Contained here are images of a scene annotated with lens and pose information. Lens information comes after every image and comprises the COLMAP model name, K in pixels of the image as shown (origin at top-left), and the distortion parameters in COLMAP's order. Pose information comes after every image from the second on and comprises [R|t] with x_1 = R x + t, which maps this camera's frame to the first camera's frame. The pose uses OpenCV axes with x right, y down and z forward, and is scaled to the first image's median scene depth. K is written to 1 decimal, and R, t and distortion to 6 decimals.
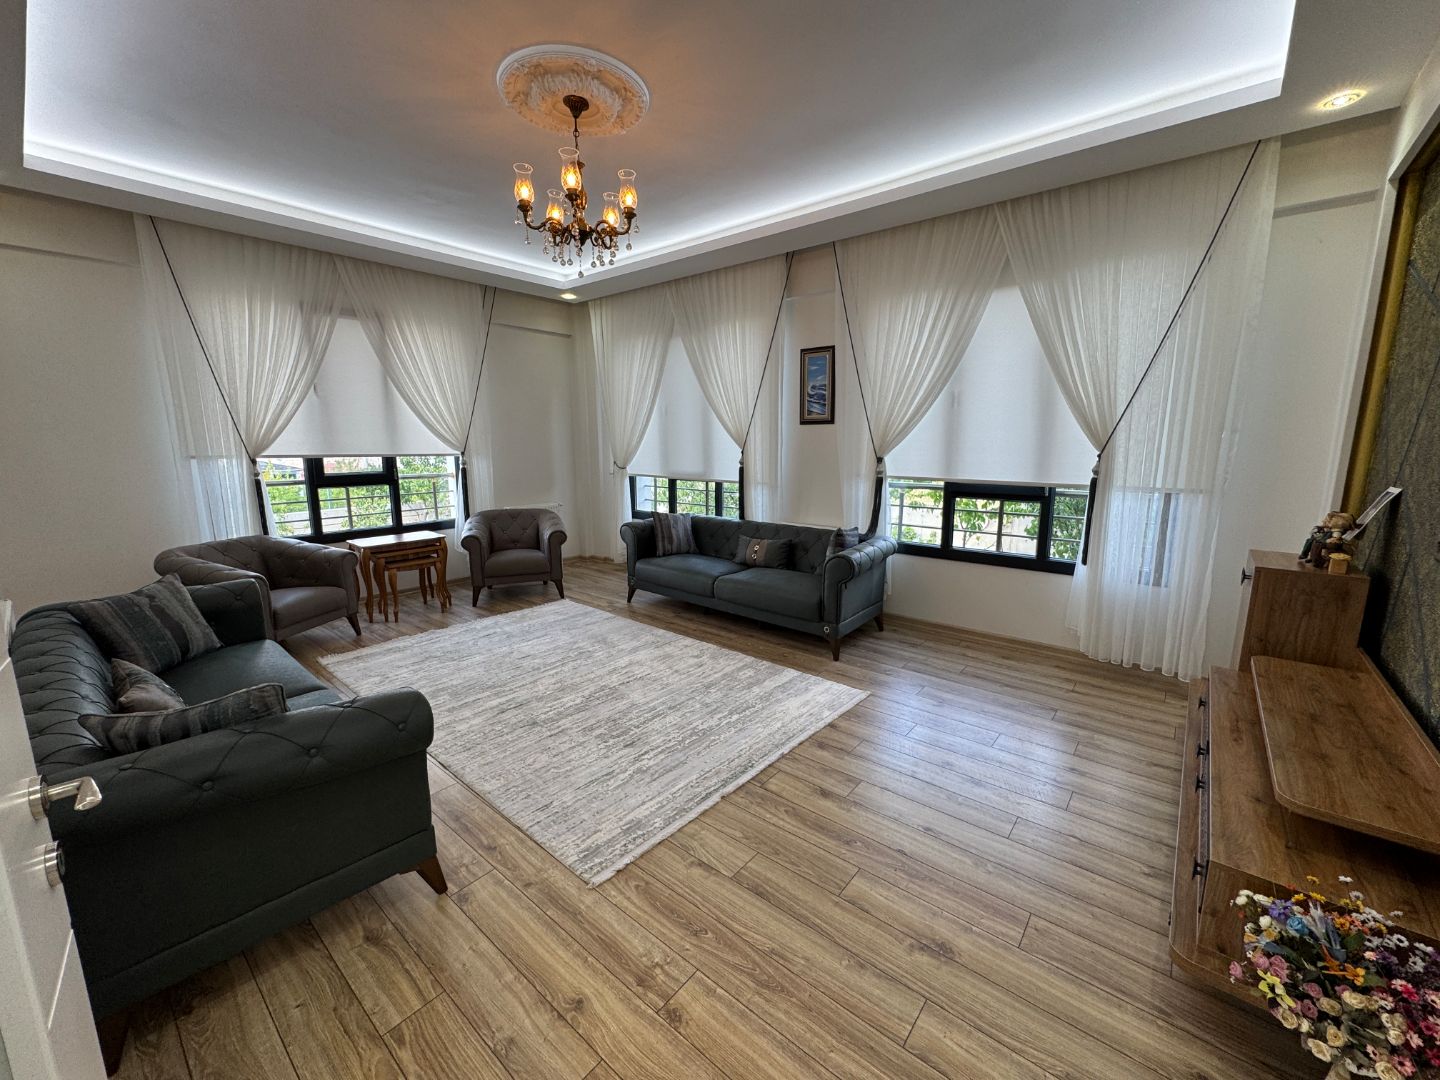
lens RADIAL K [[575.5, 0, 724.2], [0, 575.5, 538.4], [0, 0, 1]] dist [-0.006292, 0.000848]
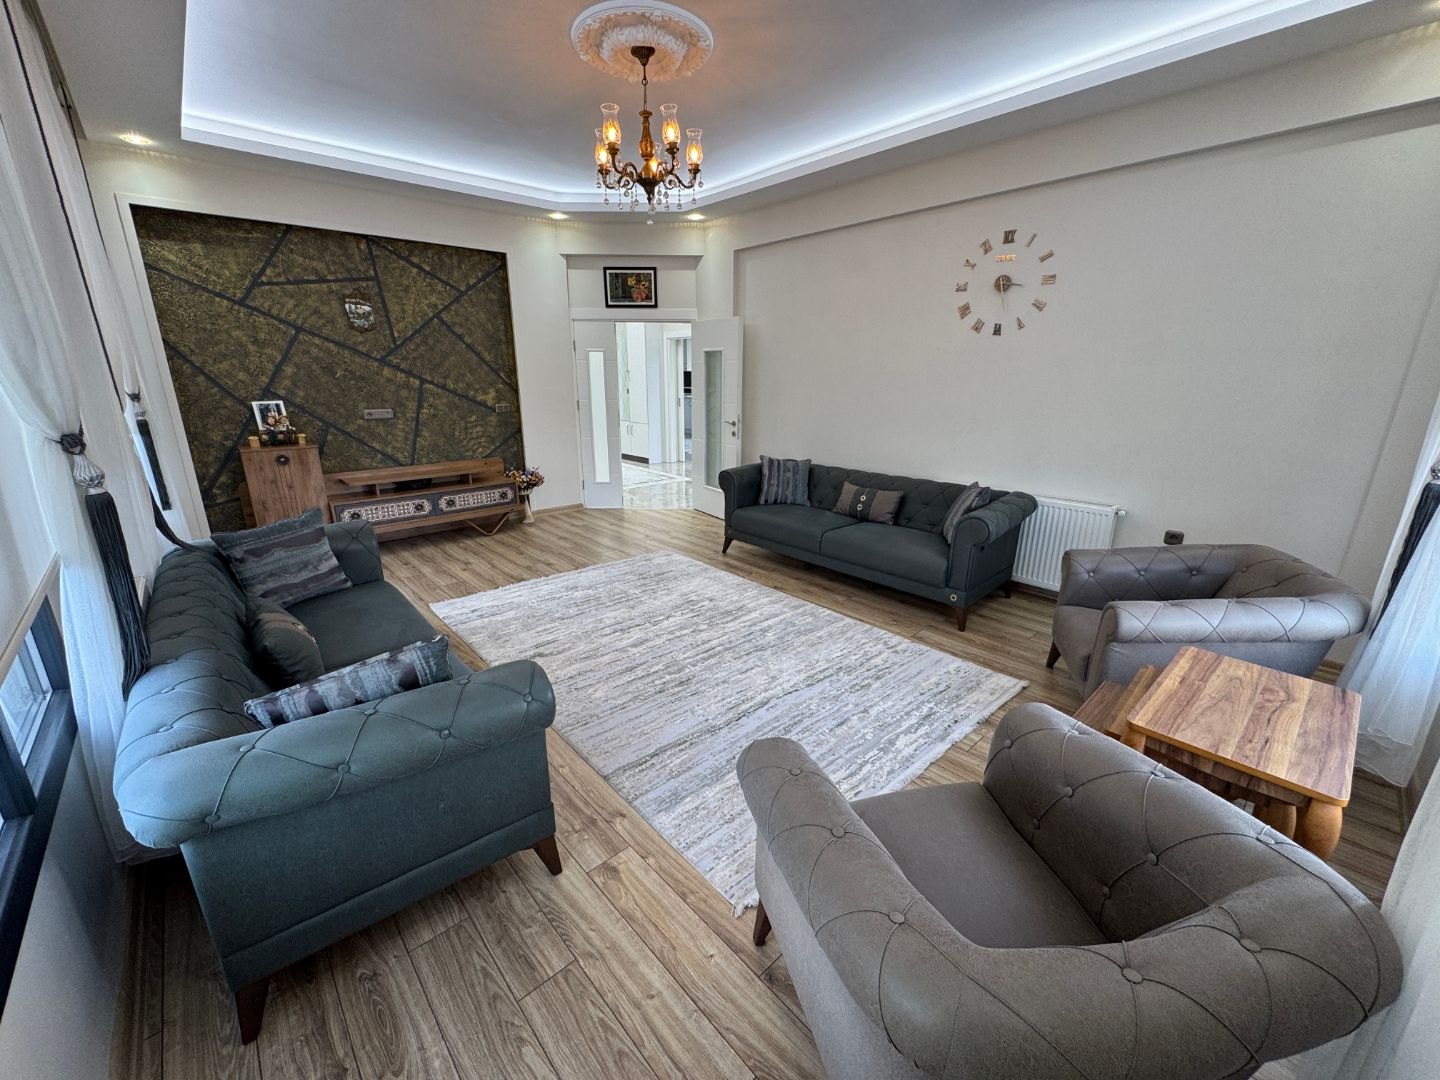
lens RADIAL K [[575.5, 0, 722.1], [0, 575.5, 540.6], [0, 0, 1]] dist [-0.006292, 0.000848]
pose [[-0.990459, -0.039275, 0.132095, -0.376778], [0.023384, 0.896733, 0.441954, -0.272075], [-0.135812, 0.440826, -0.887258, 1.513207]]
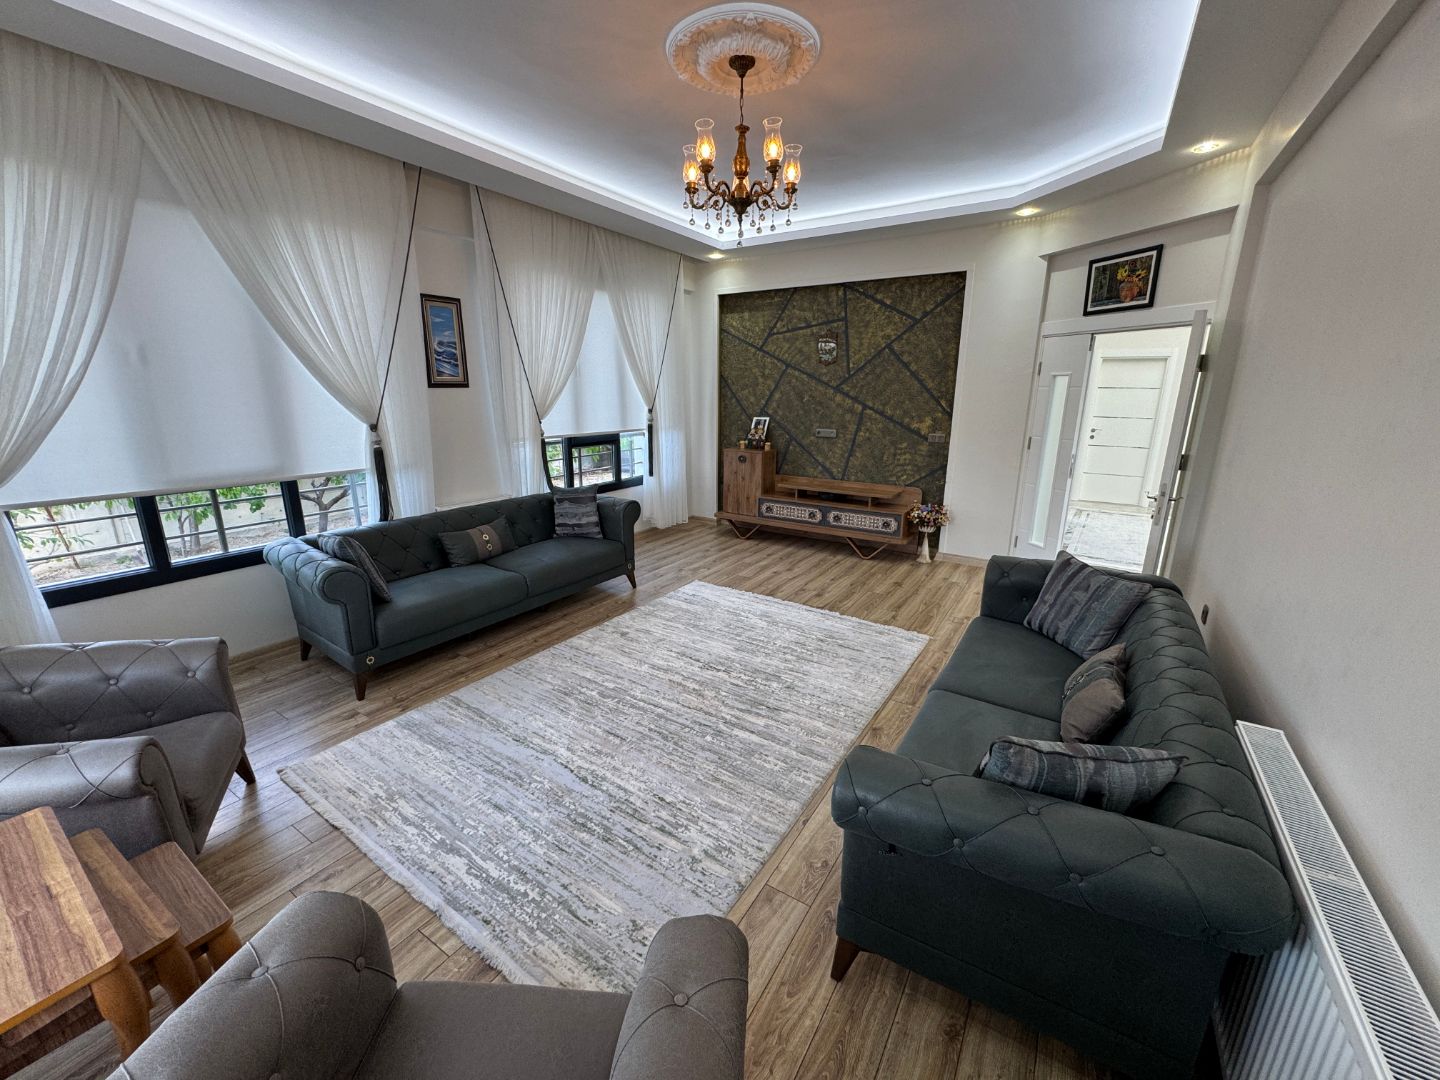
lens RADIAL K [[575.5, 0, 717.3], [0, 575.5, 538.7], [0, 0, 1]] dist [-0.006292, 0.000848]
pose [[-0.119783, -0.251983, 0.960290, -0.905325], [0.165908, 0.948572, 0.269603, -0.173767], [-0.978840, 0.191613, -0.071816, 0.829823]]
